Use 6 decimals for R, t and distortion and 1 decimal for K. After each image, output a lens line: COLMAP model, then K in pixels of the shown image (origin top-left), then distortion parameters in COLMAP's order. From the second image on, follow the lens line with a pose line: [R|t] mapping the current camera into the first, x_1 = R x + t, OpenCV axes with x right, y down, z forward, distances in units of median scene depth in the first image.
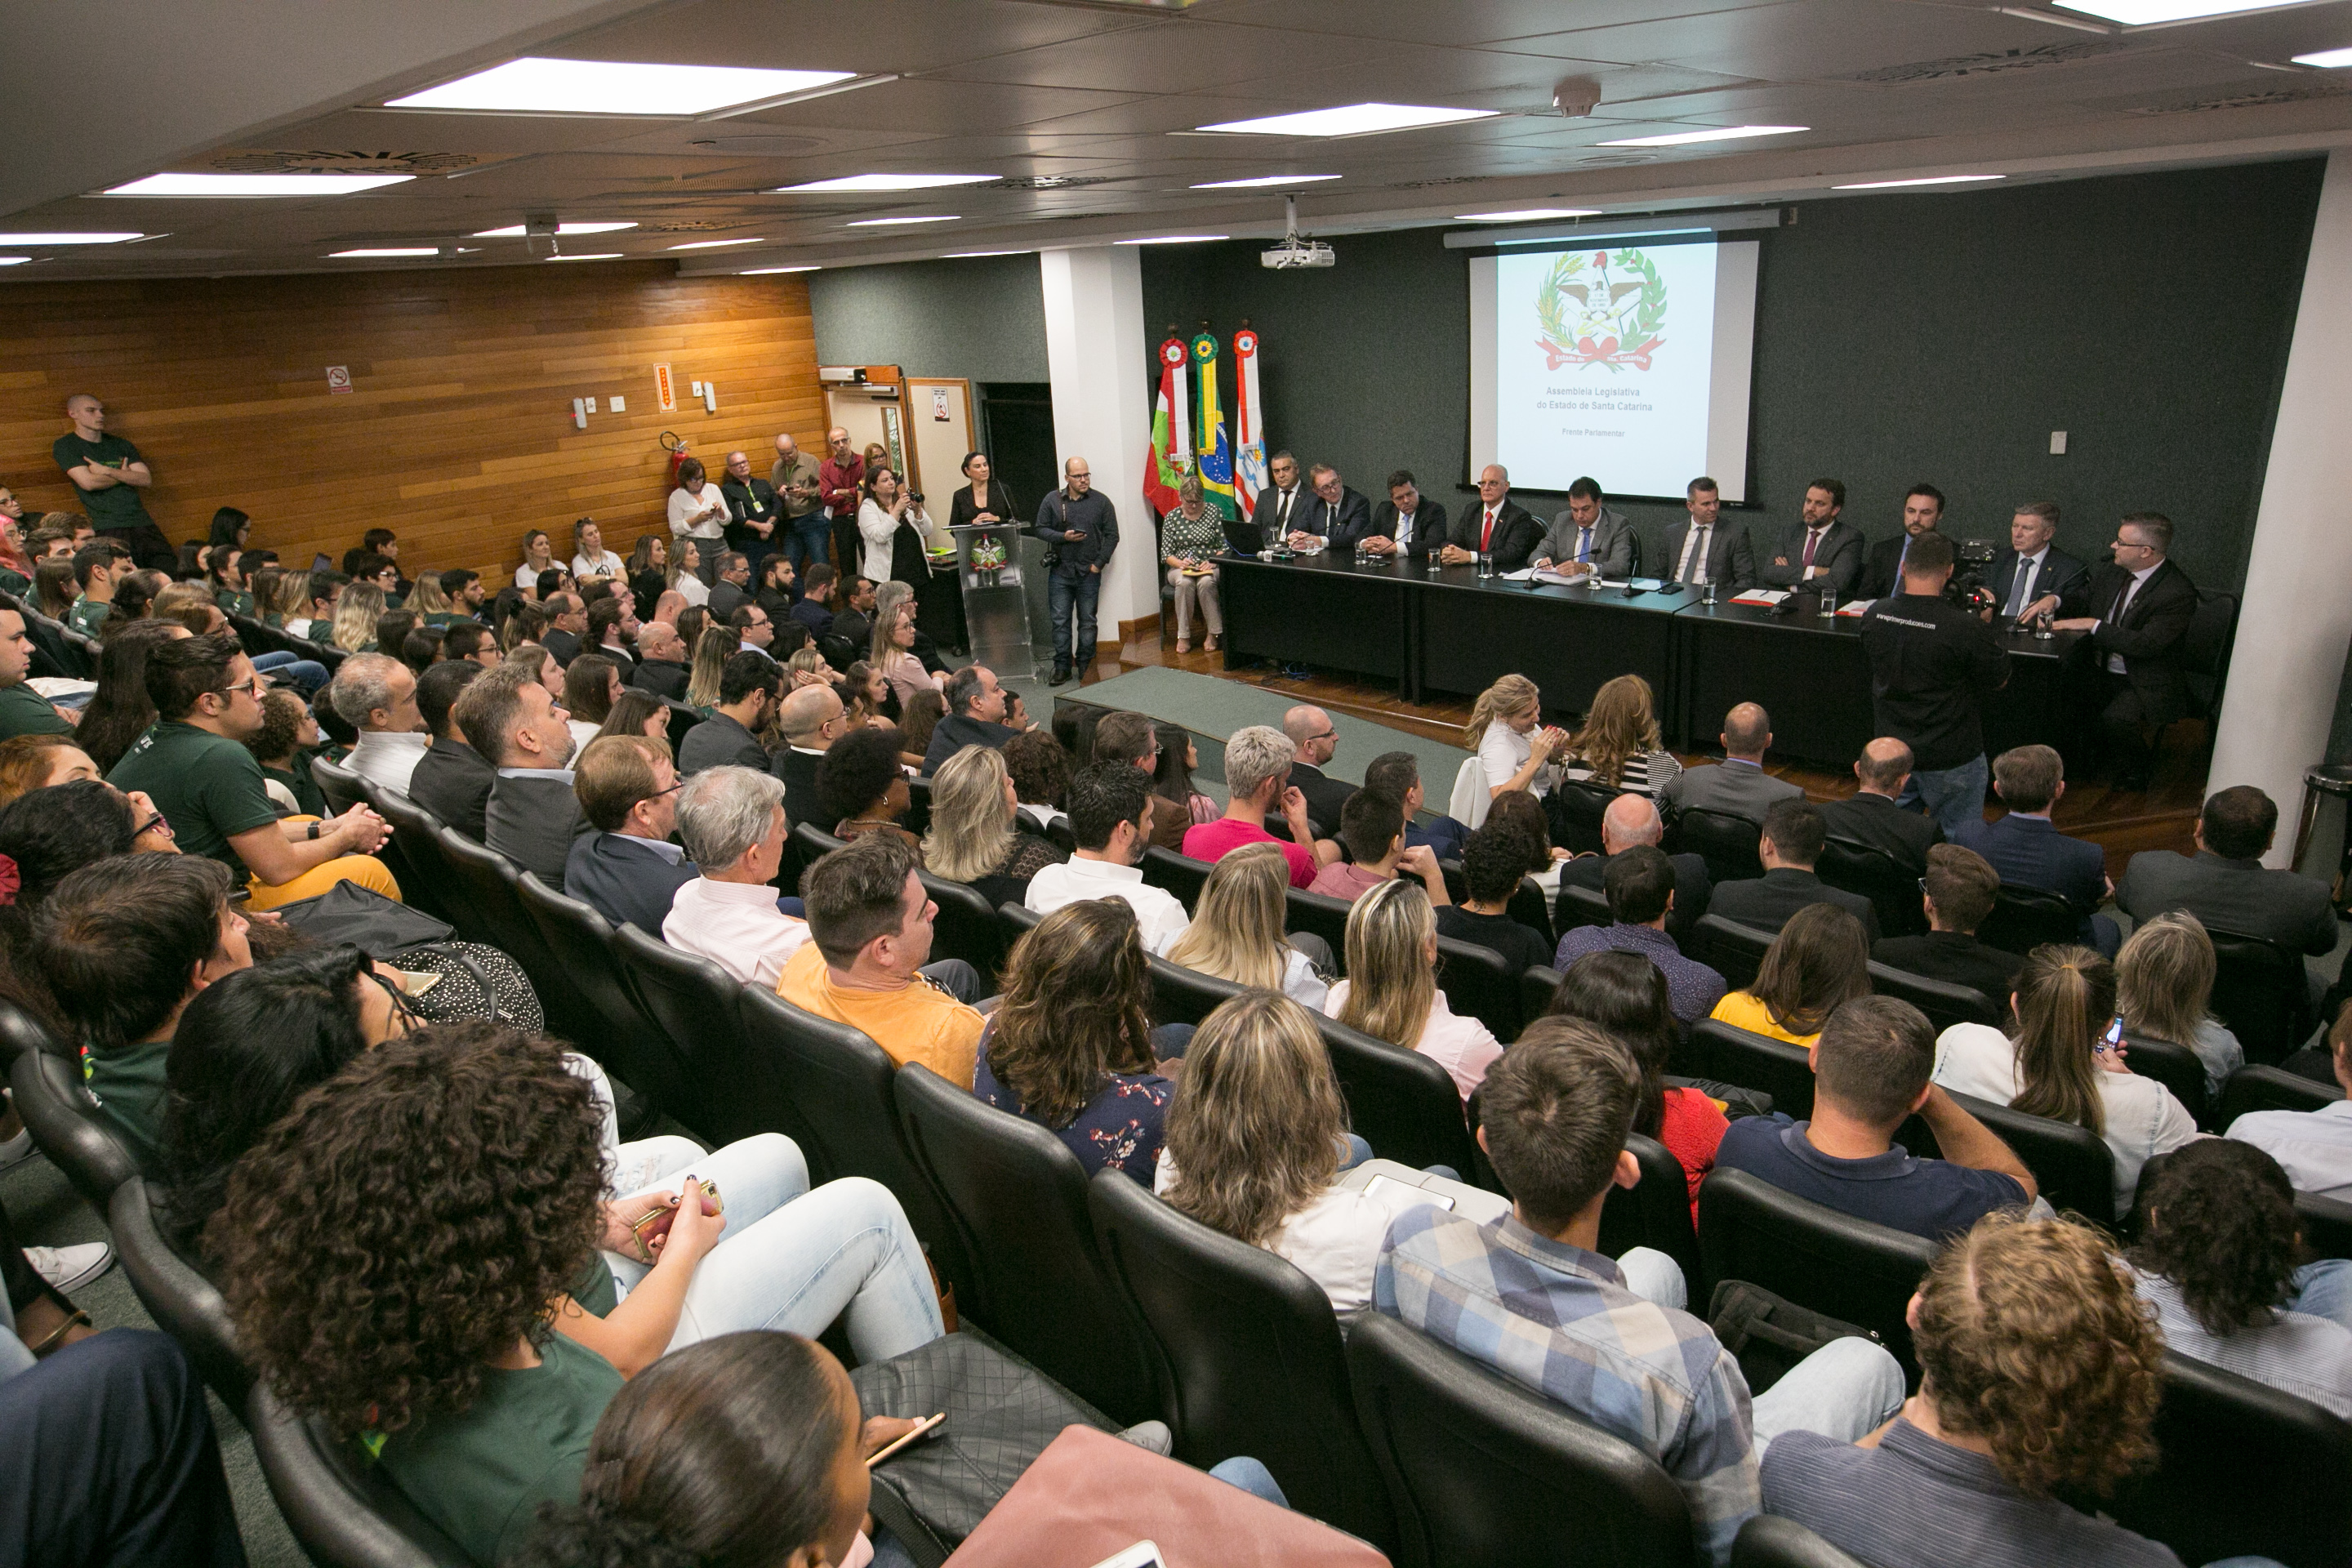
lens RADIAL K [[1501.7, 0, 1166.1], [0, 1501.7, 736.1], [0, 0, 1]] dist [0.007241, 0.003047]
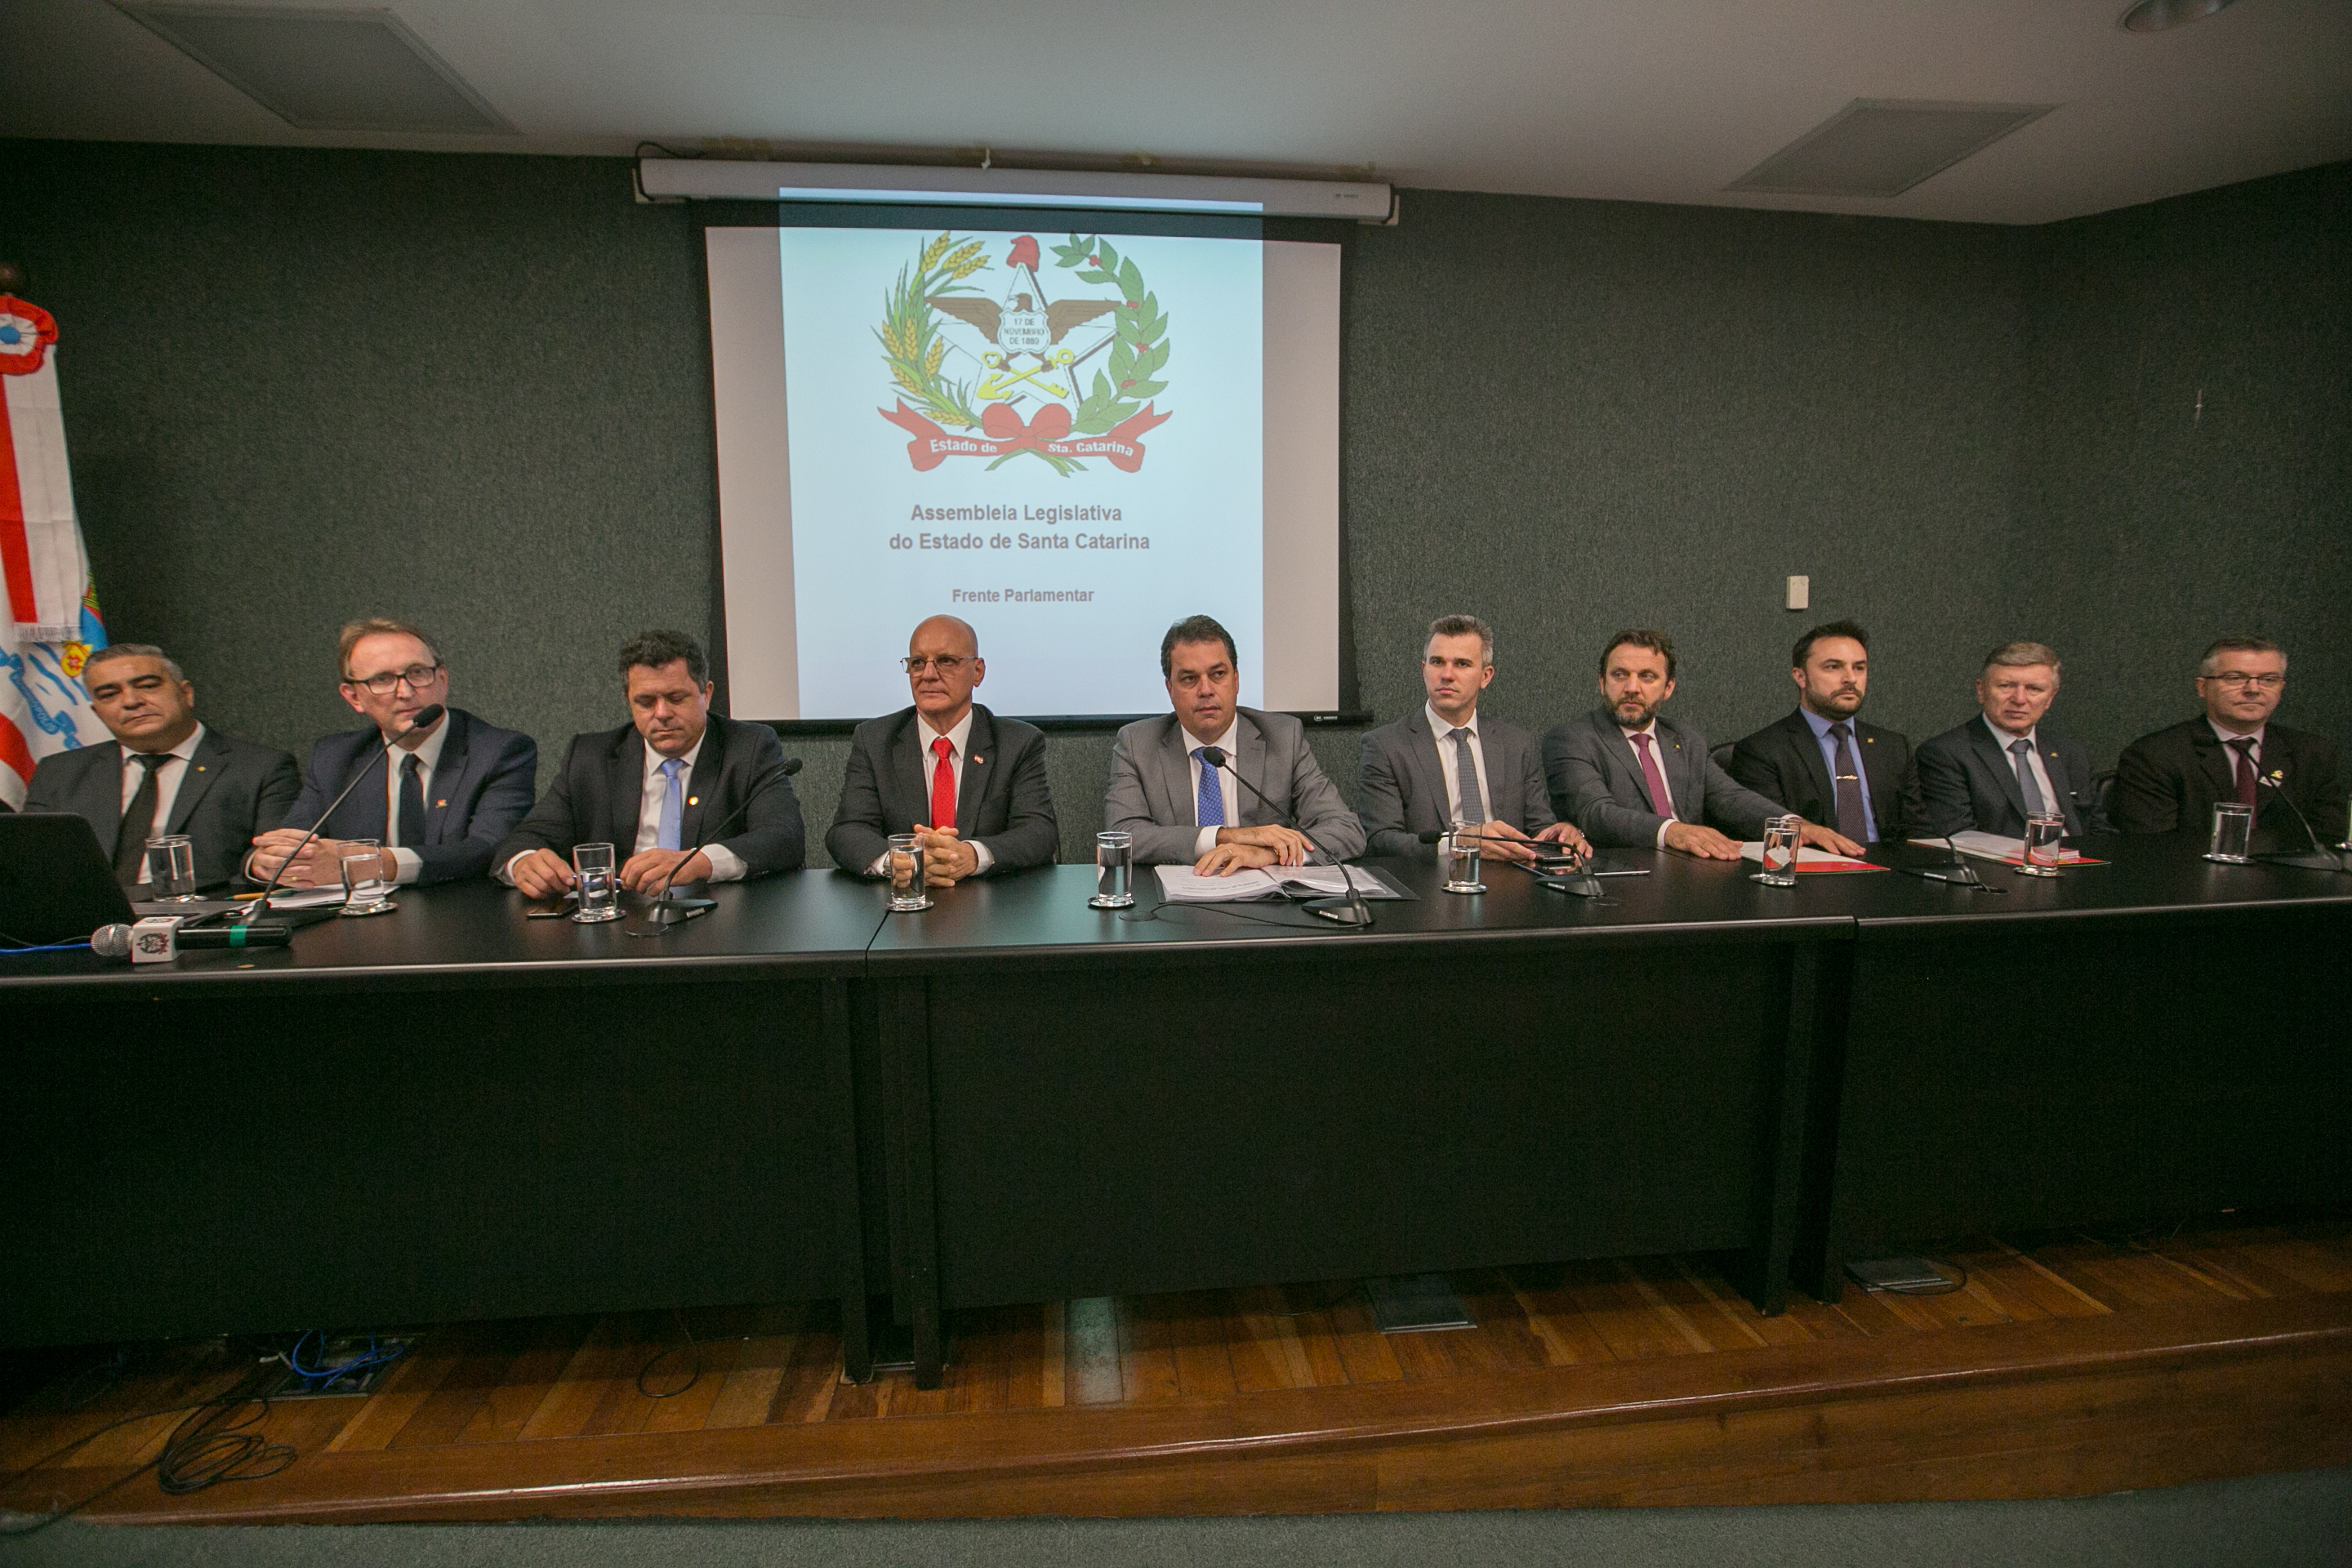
lens RADIAL K [[1077.1, 0, 1173.1], [0, 1077.1, 761.9], [0, 0, 1]] dist [-0.030722, 0.004479]
pose [[0.636182, -0.022504, 0.771210, 0.041425], [0.197614, 0.970984, -0.134681, -0.093023], [-0.745802, 0.238084, 0.622170, 0.772739]]
